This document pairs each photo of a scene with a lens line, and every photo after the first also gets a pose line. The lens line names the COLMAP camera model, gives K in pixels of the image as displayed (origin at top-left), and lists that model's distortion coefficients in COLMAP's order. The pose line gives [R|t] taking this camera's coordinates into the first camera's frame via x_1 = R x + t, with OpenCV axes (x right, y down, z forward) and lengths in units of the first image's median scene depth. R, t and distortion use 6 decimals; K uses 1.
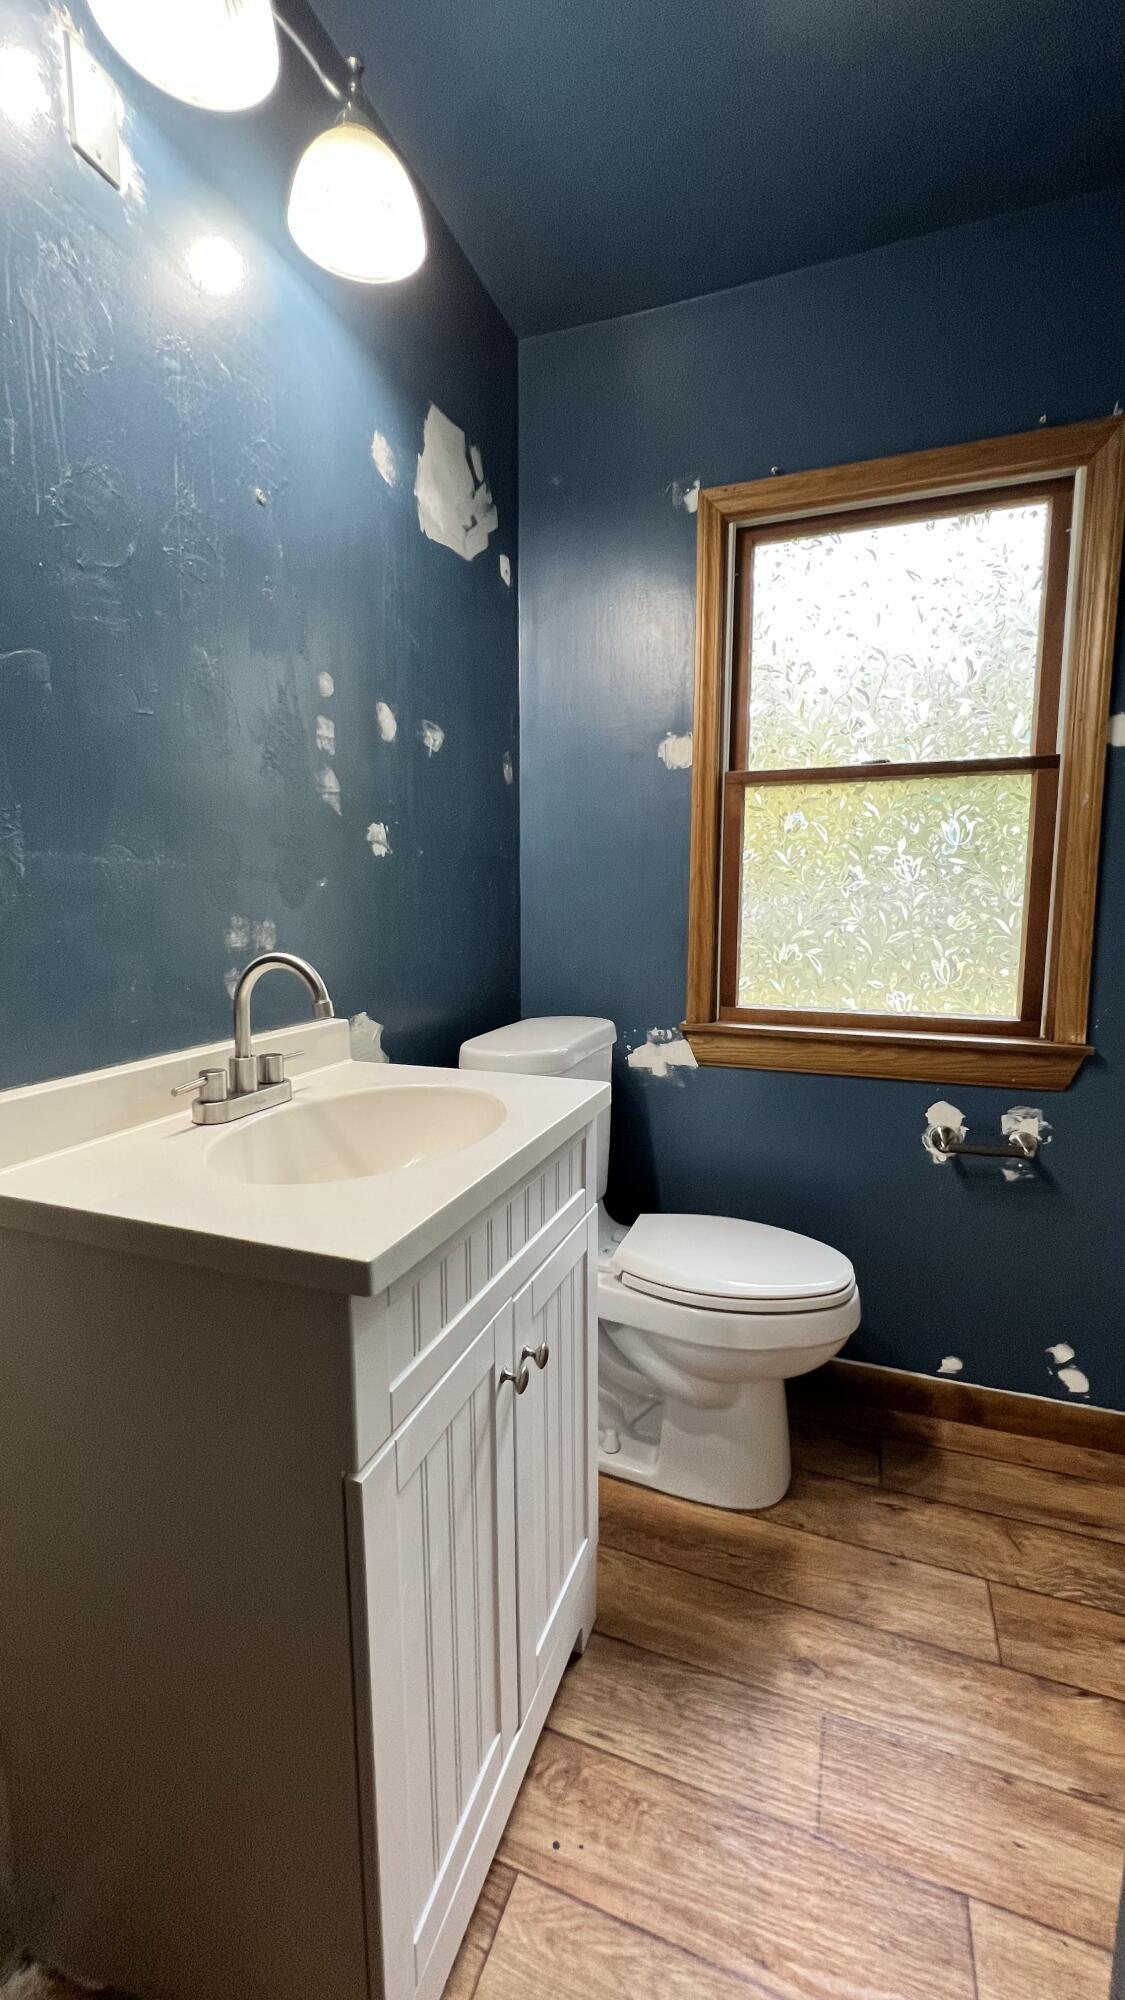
lens RADIAL K [[799.2, 0, 559.9], [0, 799.2, 997.5], [0, 0, 1]] dist [-0.002418, 0.000165]
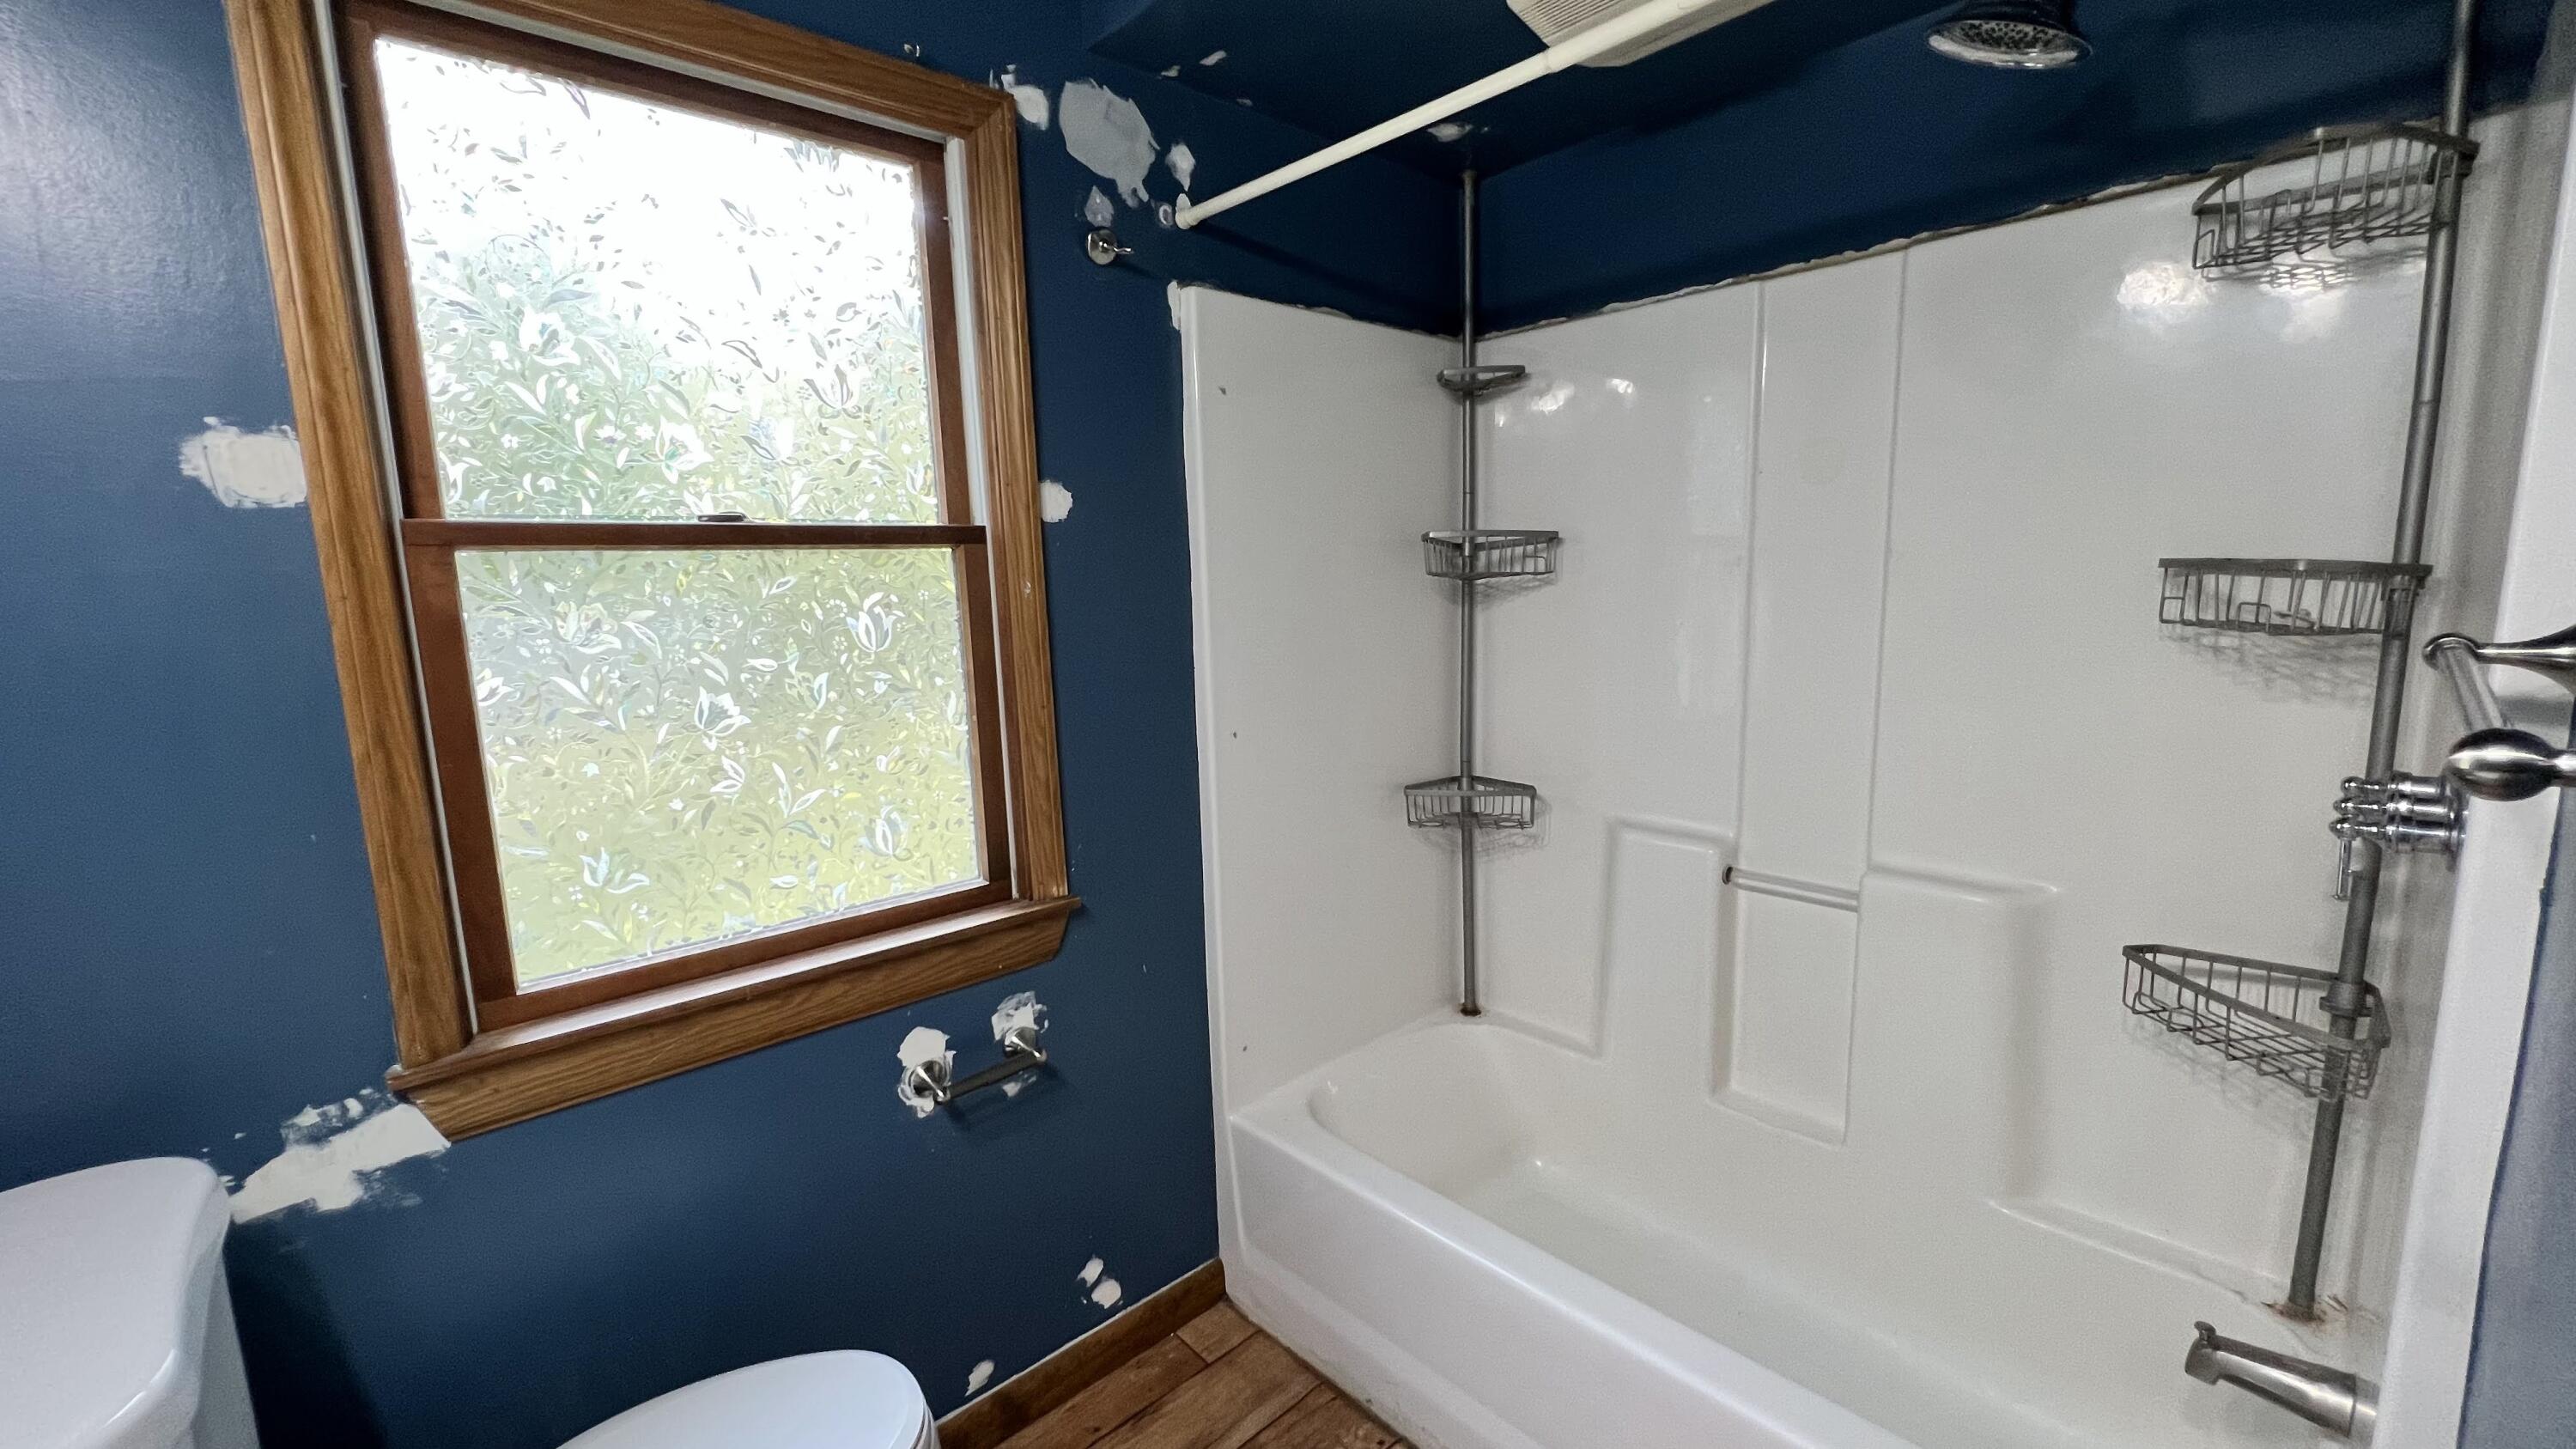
lens RADIAL K [[1029.5, 0, 1288.1], [0, 1029.5, 732.6], [0, 0, 1]] dist [-0.002418, 0.000165]
pose [[0.452455, -0.148915, 0.879266, -0.107618], [0.139257, 0.985662, 0.095275, -0.155547], [-0.880848, 0.079336, 0.466705, 0.297909]]
